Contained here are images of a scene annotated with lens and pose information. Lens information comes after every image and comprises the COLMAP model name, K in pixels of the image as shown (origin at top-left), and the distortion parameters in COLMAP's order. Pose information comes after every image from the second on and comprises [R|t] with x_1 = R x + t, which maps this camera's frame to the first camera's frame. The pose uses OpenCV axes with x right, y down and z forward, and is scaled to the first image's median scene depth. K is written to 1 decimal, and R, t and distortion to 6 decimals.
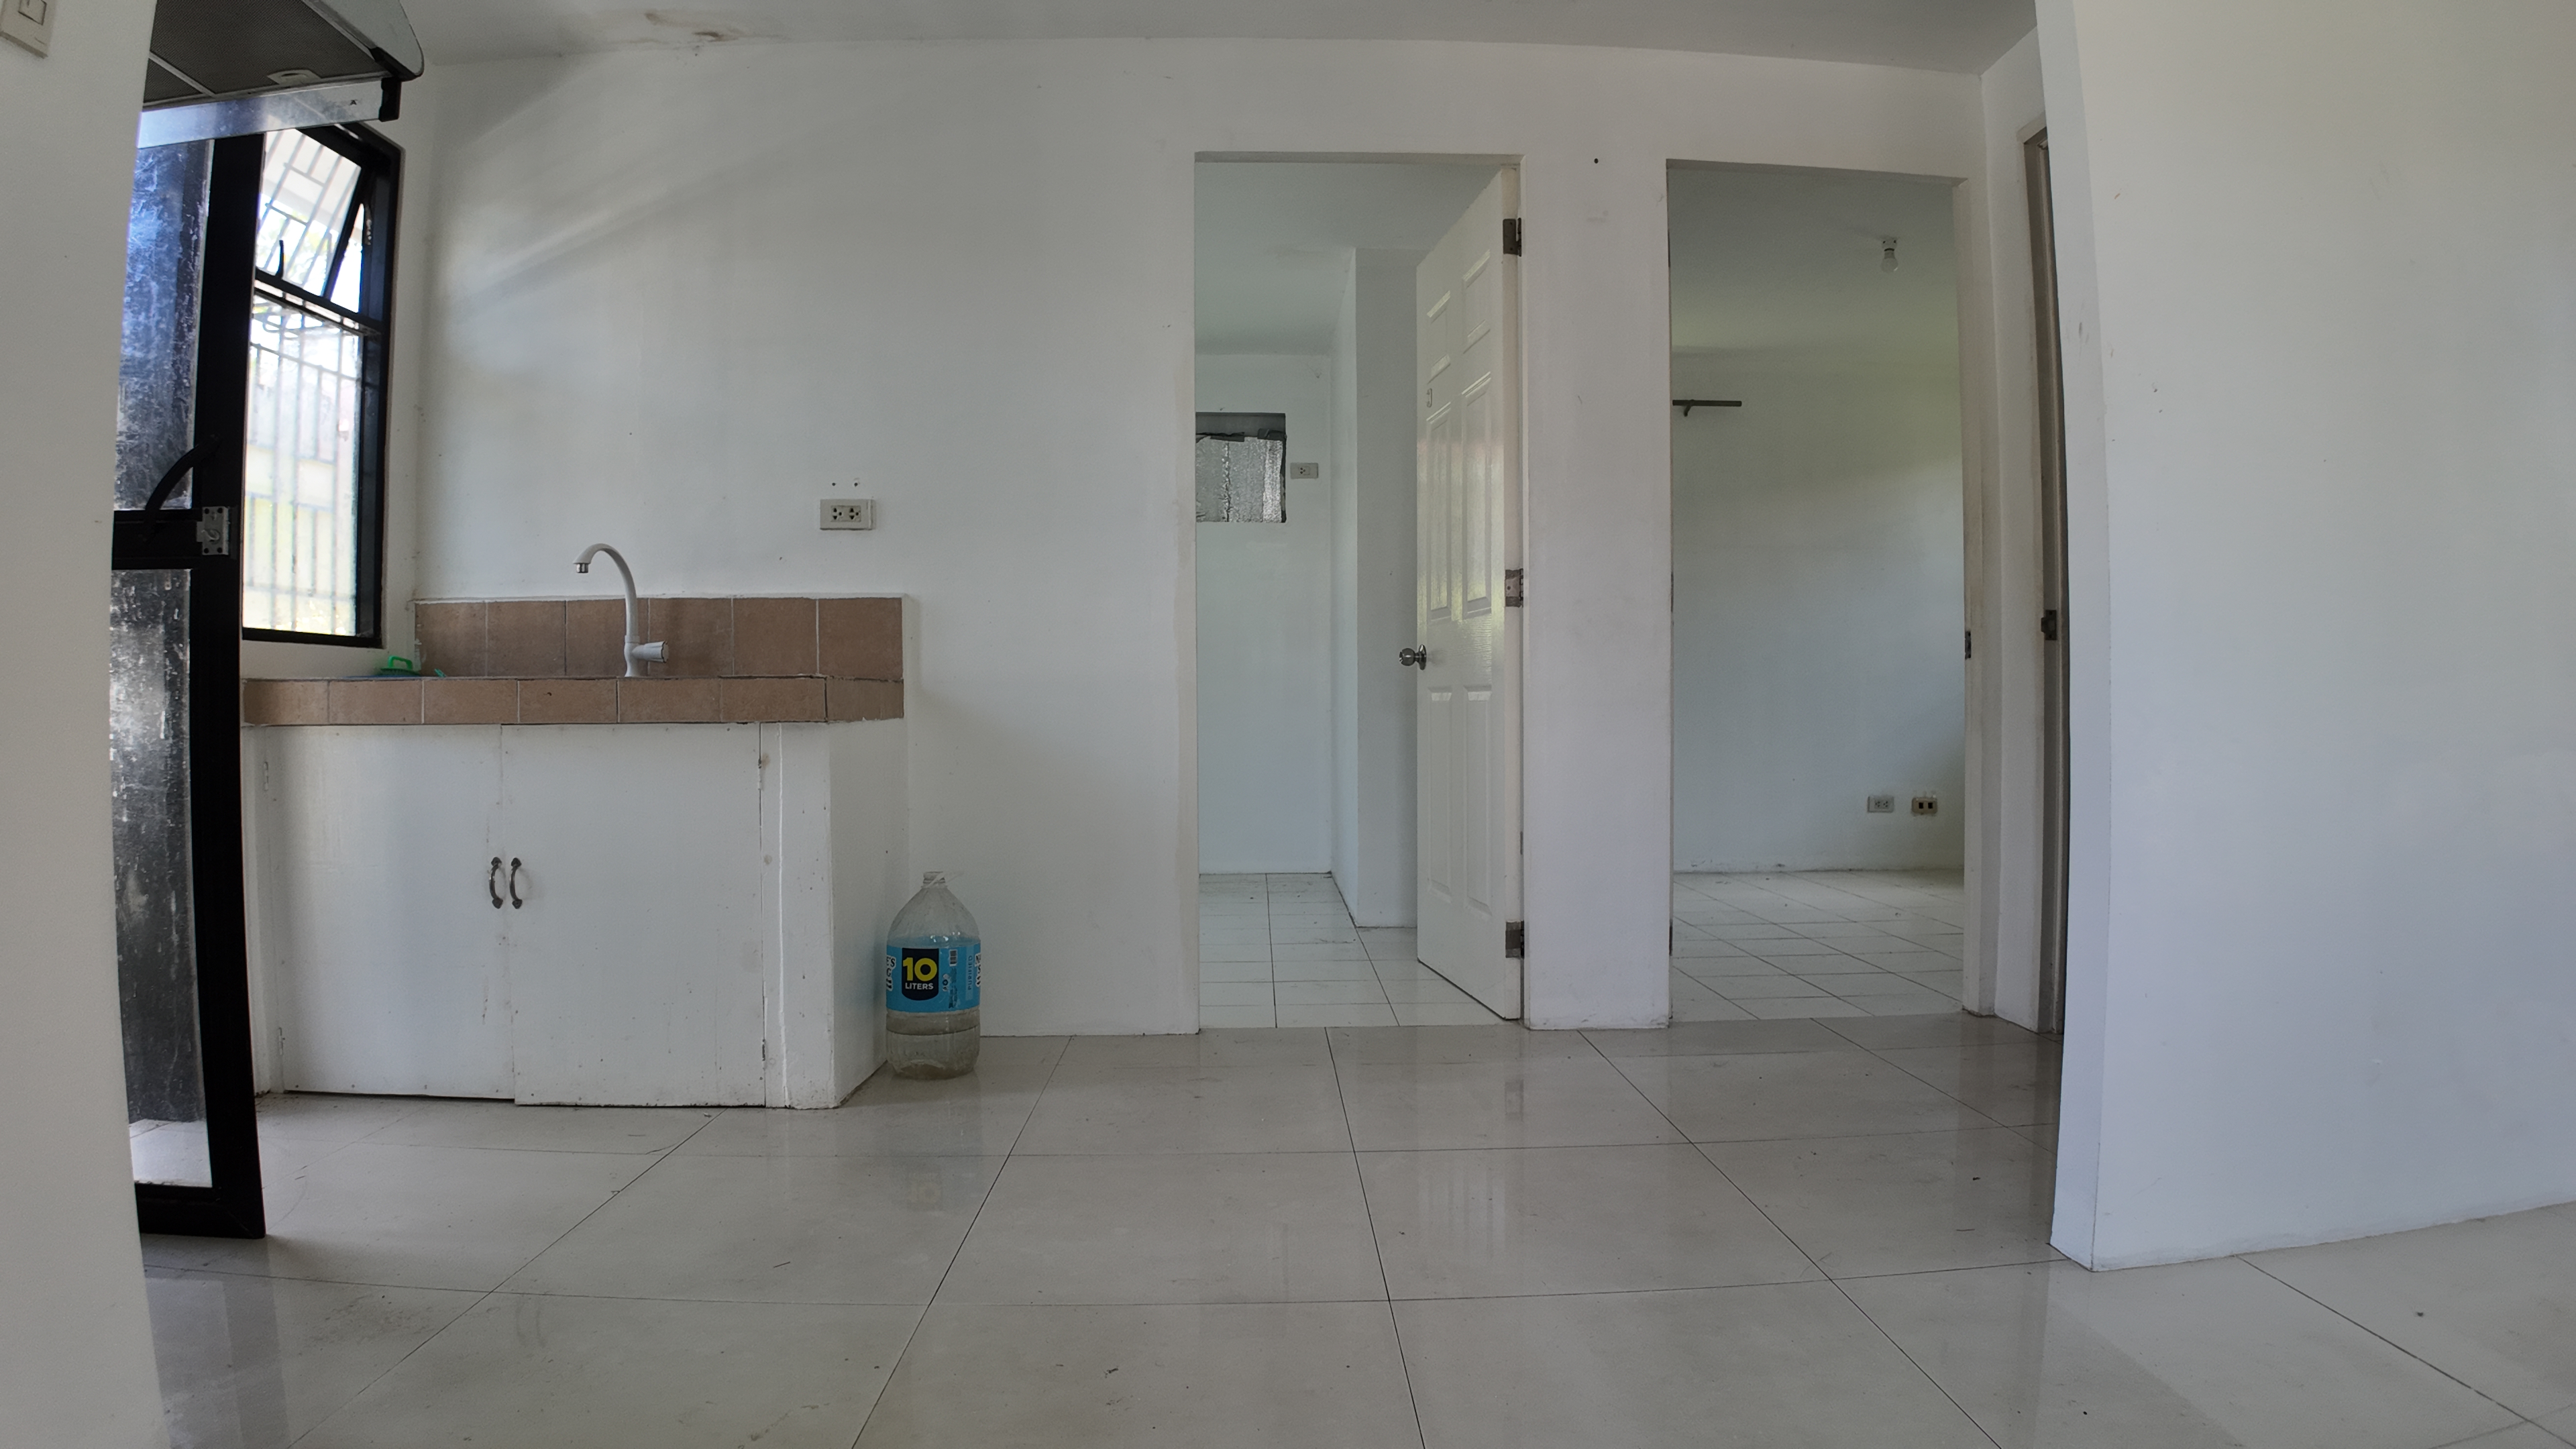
lens RADIAL K [[1409.9, 0, 1288.0], [0, 1409.9, 724.5], [0, 0, 1]] dist [-0.119253, -0.001223]
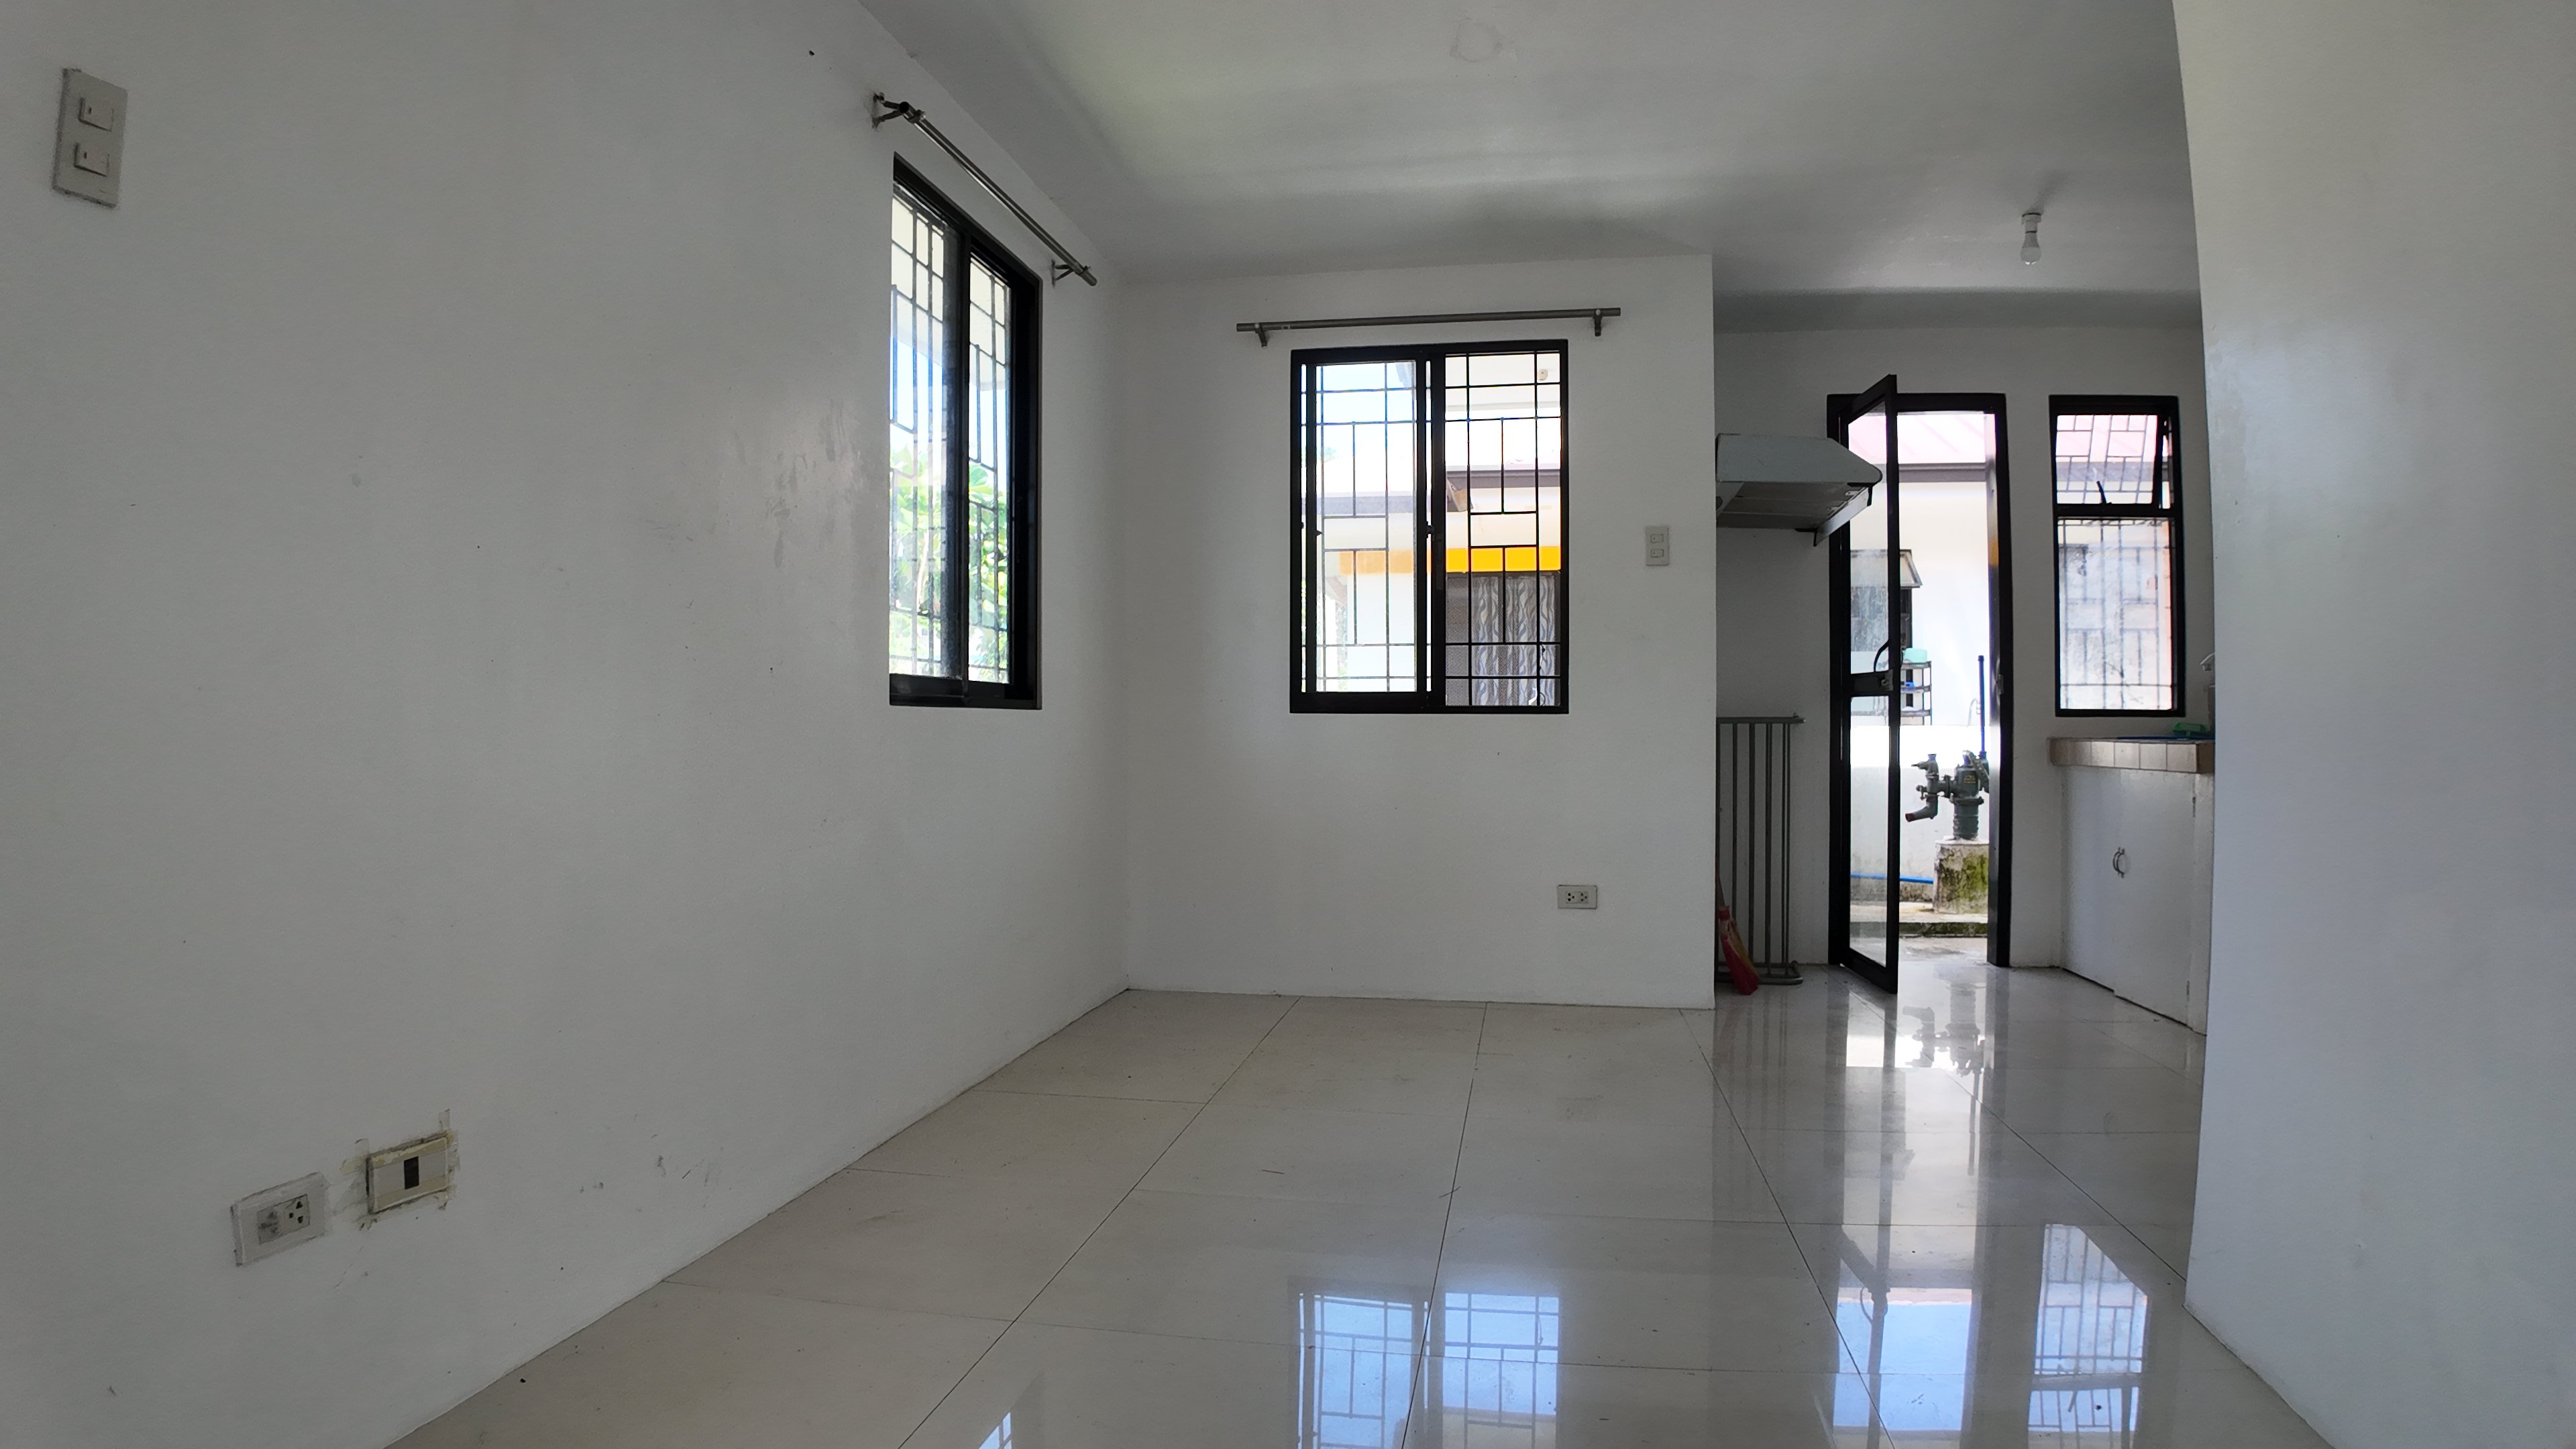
lens RADIAL K [[1409.9, 0, 1288.0], [0, 1409.9, 724.5], [0, 0, 1]] dist [-0.119253, -0.001223]
pose [[-0.202236, 0.002246, -0.979334, 1.236031], [-0.006639, 0.999971, 0.003664, -0.051833], [0.979314, 0.007243, -0.202215, 0.299934]]
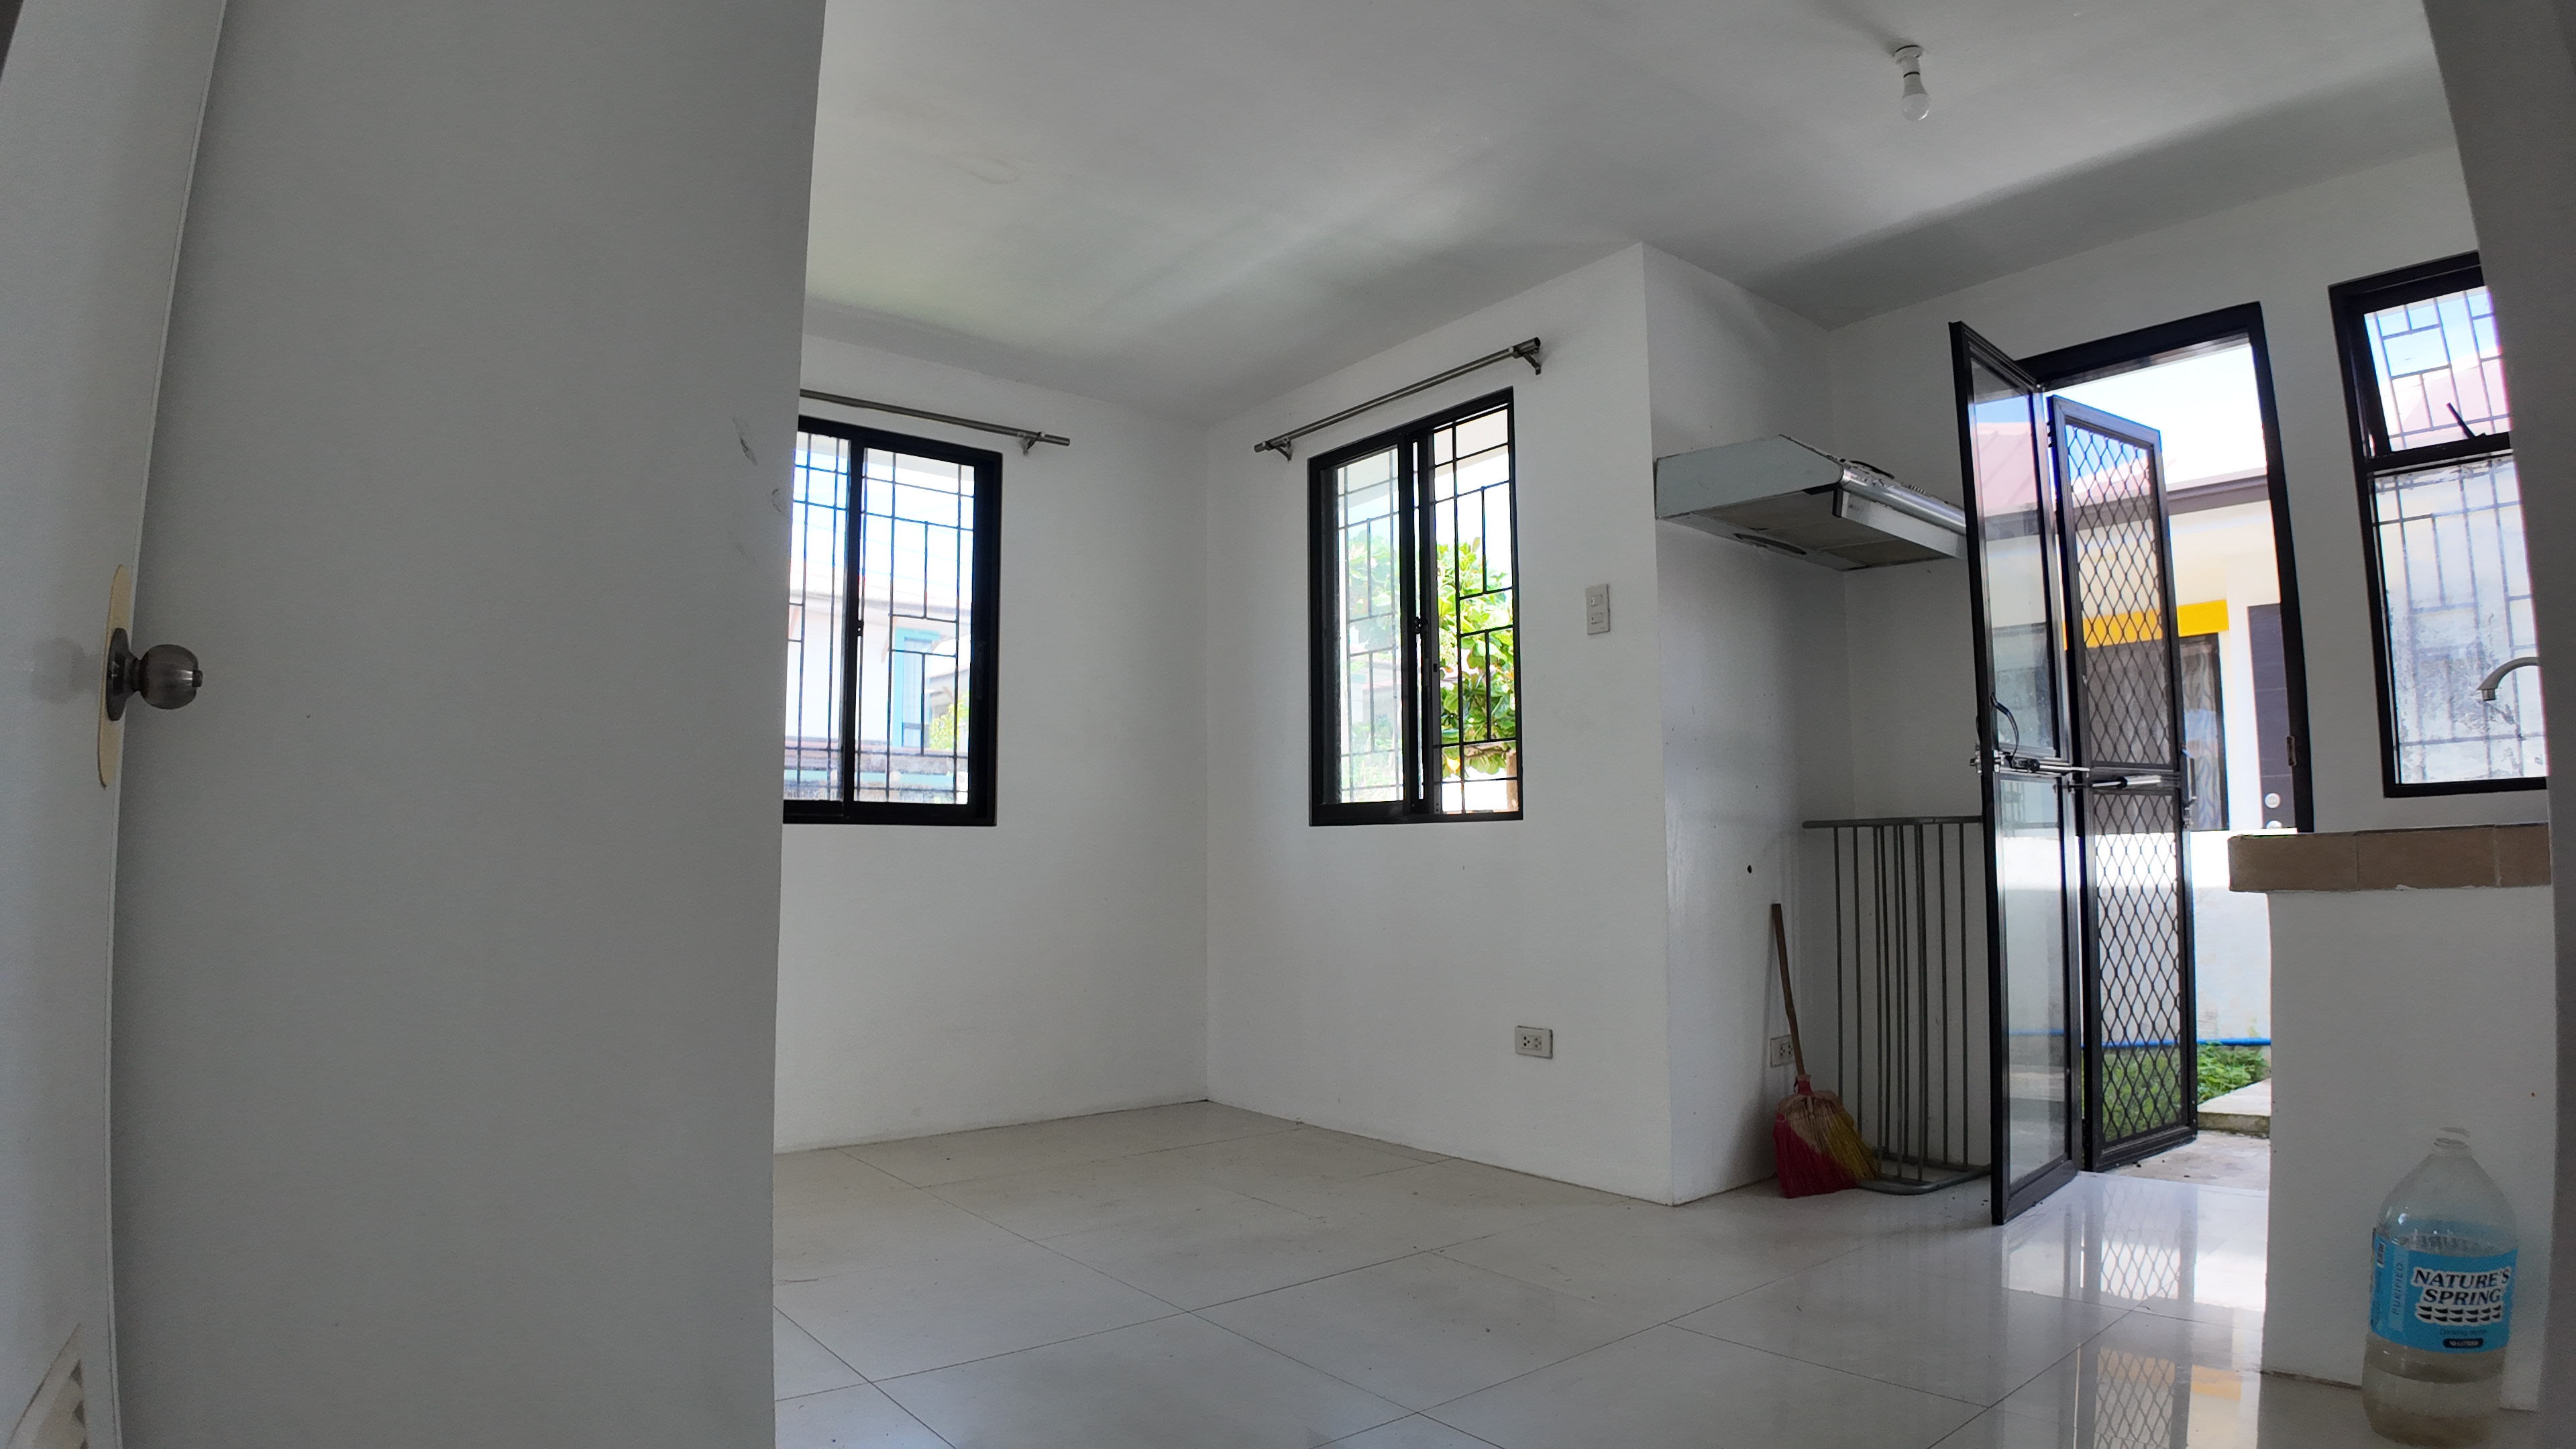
lens RADIAL K [[1345.4, 0, 1282.4], [0, 1345.4, 708.1], [0, 0, 1]] dist [-0.113273, -0.001076]
pose [[-0.790847, -0.060322, -0.609034, 0.558804], [0.003763, 0.994633, -0.103400, -0.034850], [0.612002, -0.084066, -0.786375, 1.188423]]
